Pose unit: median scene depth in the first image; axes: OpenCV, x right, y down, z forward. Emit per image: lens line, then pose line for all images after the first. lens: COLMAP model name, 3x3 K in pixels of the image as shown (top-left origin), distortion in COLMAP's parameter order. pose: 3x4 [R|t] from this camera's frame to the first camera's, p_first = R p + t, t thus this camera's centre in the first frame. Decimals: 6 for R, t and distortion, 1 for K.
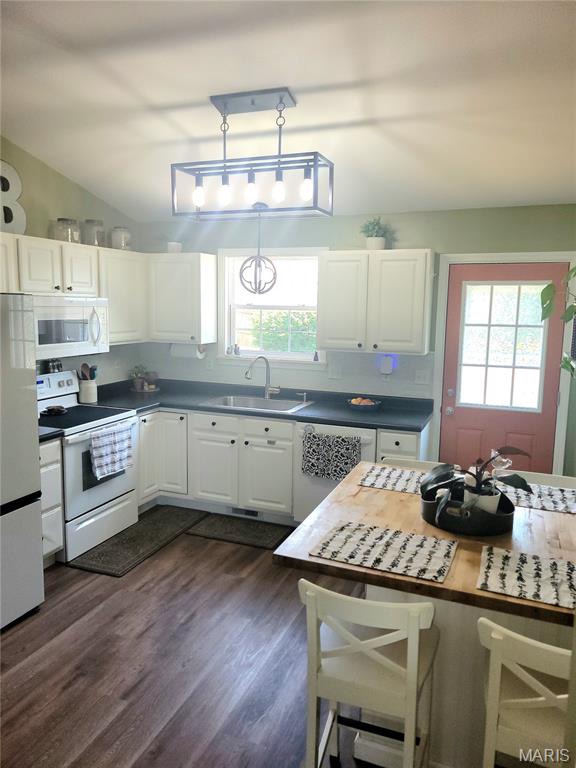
lens RADIAL K [[574.0, 0, 286.8], [0, 574.0, 380.5], [0, 0, 1]] dist [0.042350, -0.003309]
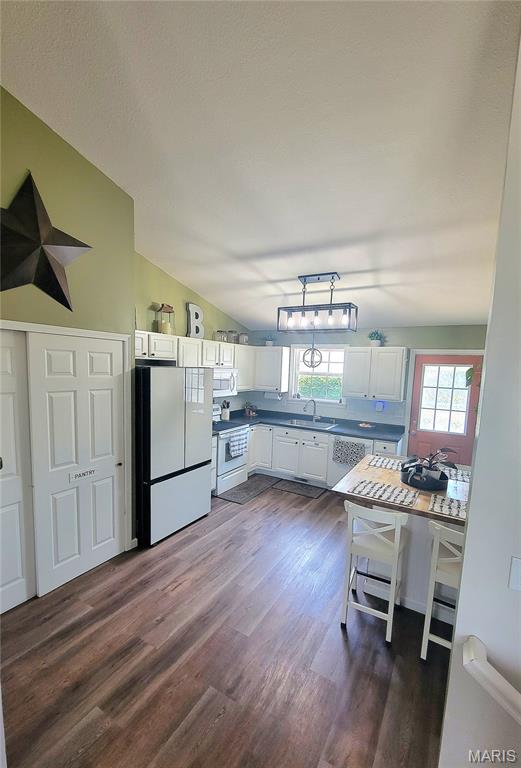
lens RADIAL K [[329.1, 0, 263.3], [0, 329.1, 402.4], [0, 0, 1]] dist [0.001644, 0.000303]
pose [[0.988735, 0.036025, -0.145273, -0.056477], [-0.040589, 0.998767, -0.028580, 0.006581], [0.144065, 0.034155, 0.988979, -0.153052]]
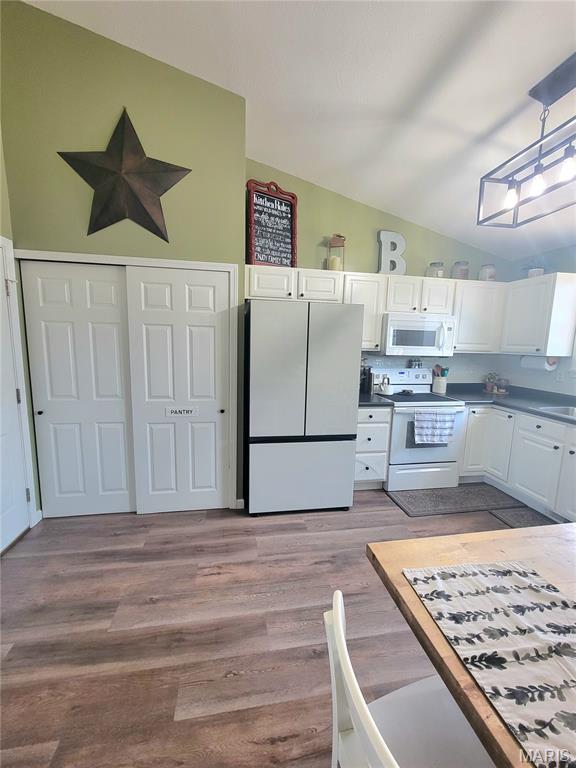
lens RADIAL K [[313.9, 0, 288.0], [0, 313.9, 384.4], [0, 0, 1]] dist [-0.001387, -0.000013]
pose [[0.521639, 0.113983, -0.845518, 0.139730], [-0.133639, 0.989718, 0.050974, 0.034919], [0.842635, 0.086404, 0.531508, 0.335260]]
